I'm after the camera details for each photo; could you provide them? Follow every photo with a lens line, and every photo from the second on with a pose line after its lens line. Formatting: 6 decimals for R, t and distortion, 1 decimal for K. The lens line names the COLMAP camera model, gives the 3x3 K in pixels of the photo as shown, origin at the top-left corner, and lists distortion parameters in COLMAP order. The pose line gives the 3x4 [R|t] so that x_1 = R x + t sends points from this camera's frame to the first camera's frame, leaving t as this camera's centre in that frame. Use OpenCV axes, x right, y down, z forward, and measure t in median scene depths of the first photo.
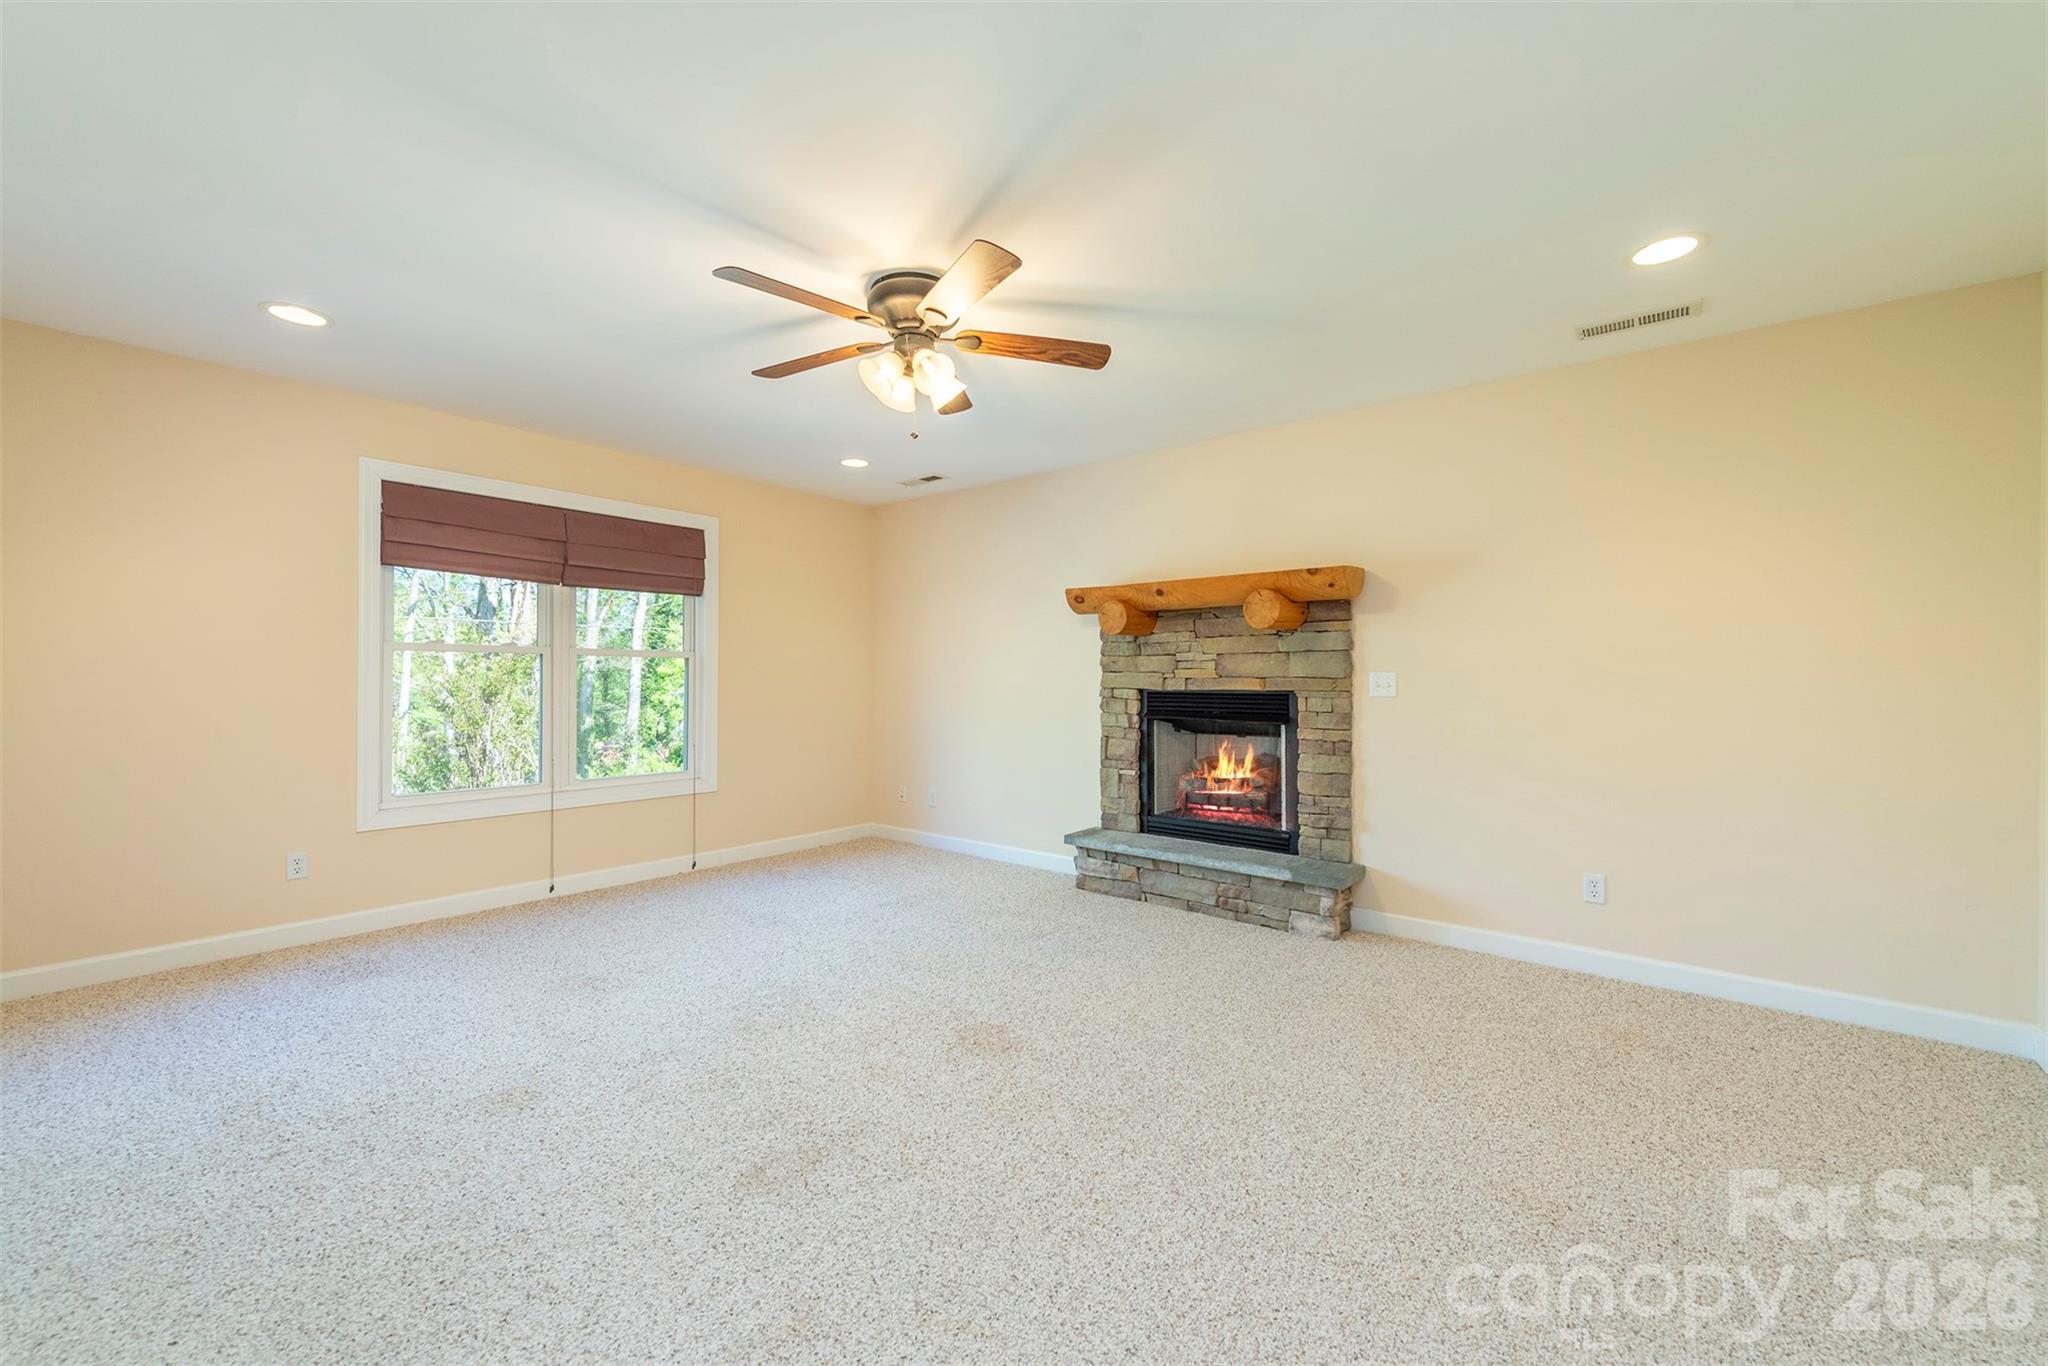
lens RADIAL K [[794.3, 0, 1034.0], [0, 794.3, 677.5], [0, 0, 1]] dist [0.002023, 0.000052]
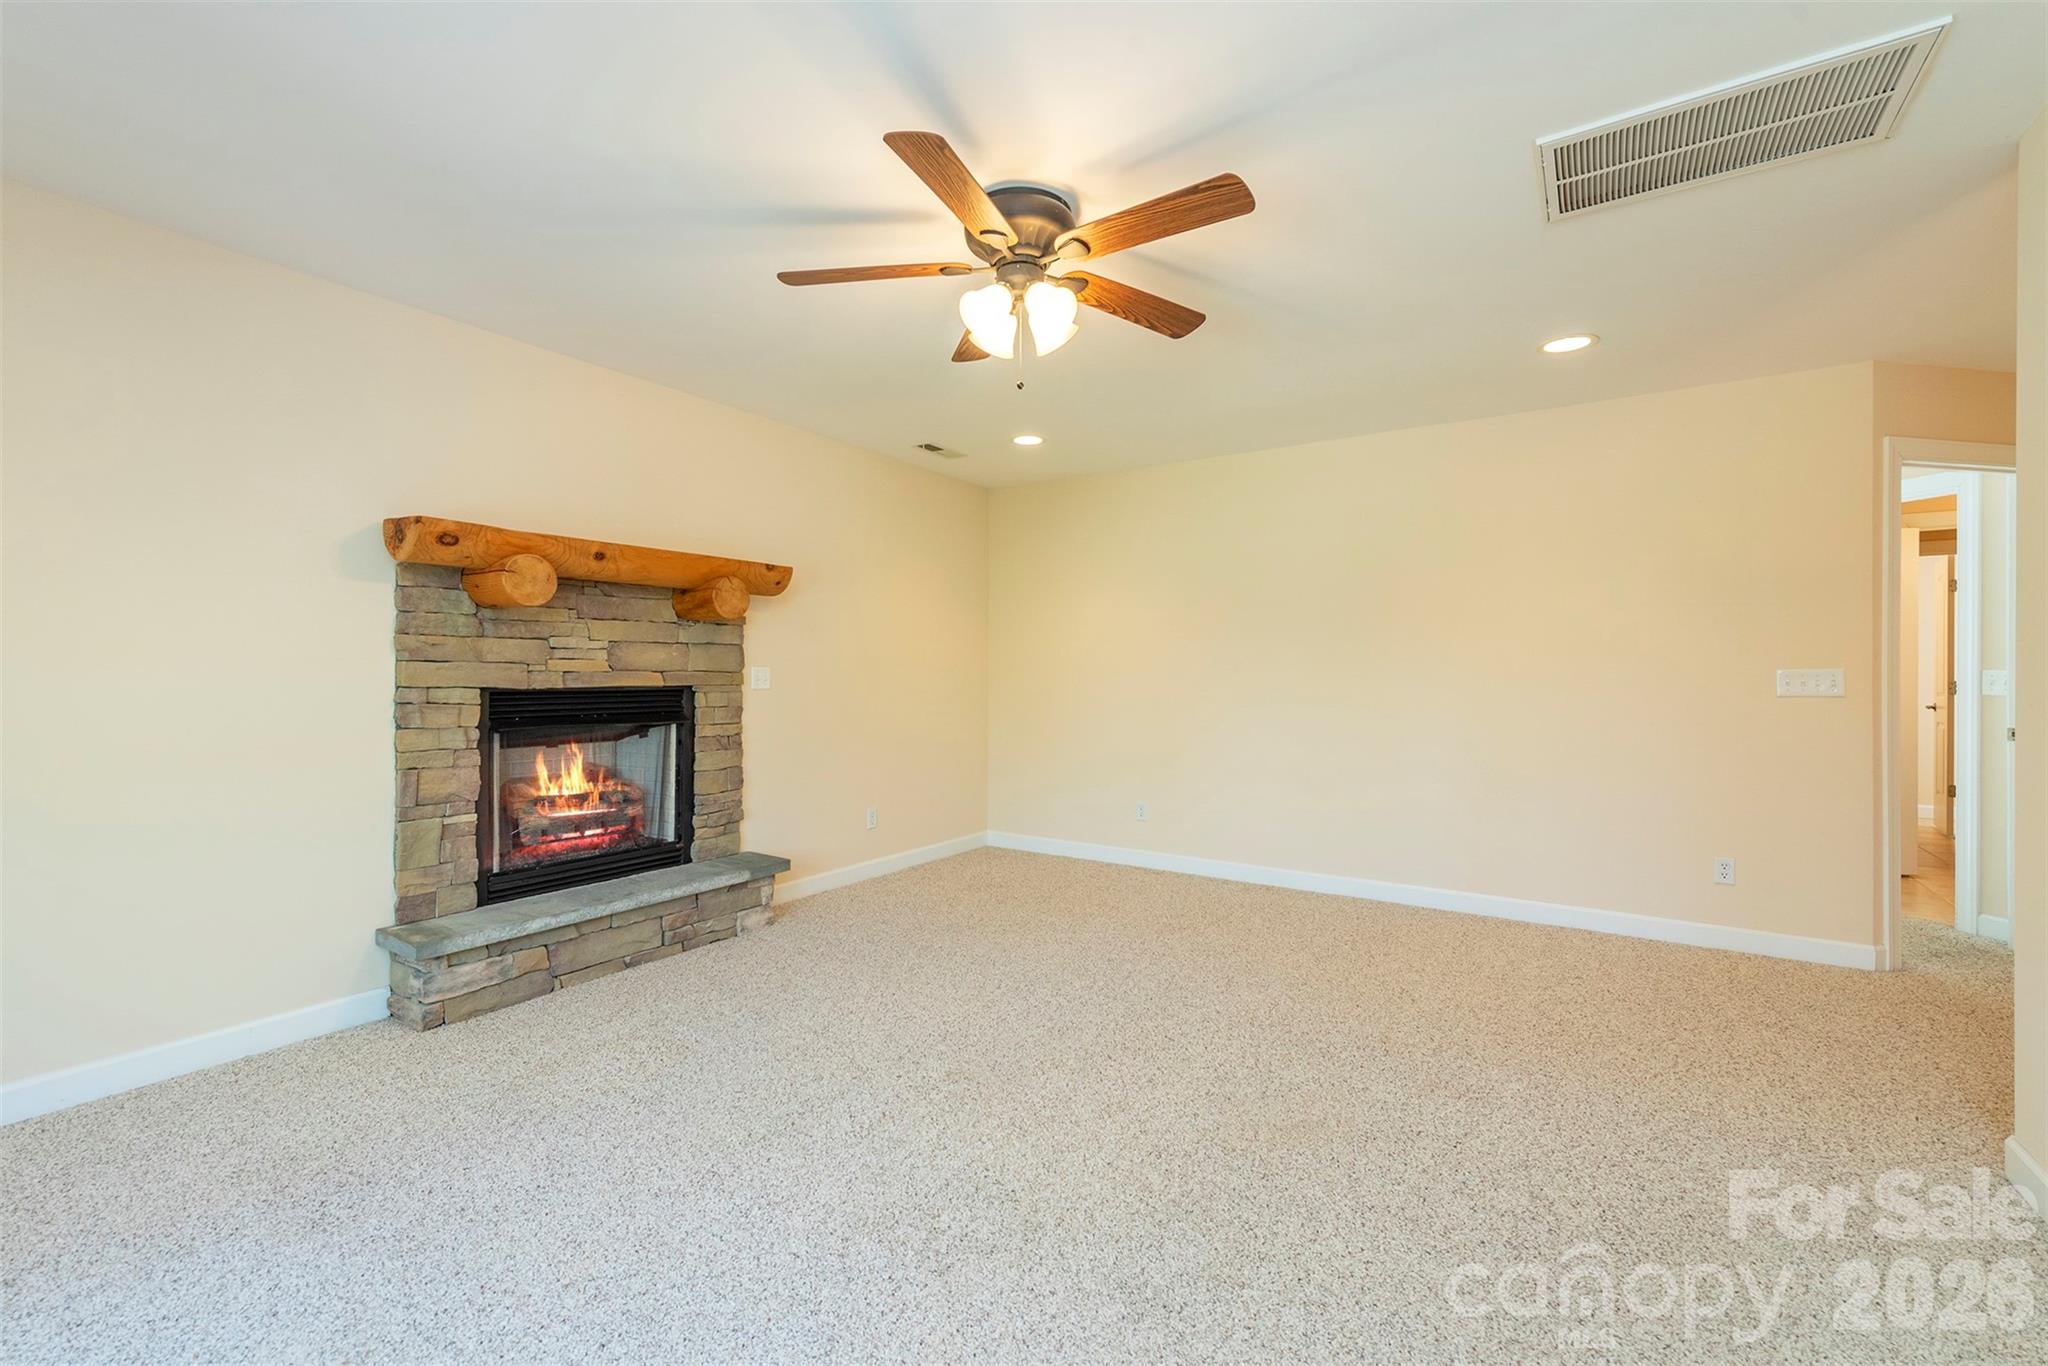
lens RADIAL K [[825.5, 0, 1032.4], [0, 825.5, 672.9], [0, 0, 1]] dist [0.000871, 0.000045]
pose [[-0.080912, -0.006368, 0.996701, -0.628673], [-0.010911, 0.999925, 0.005503, -0.007121], [-0.996662, -0.010430, -0.080975, 0.649227]]
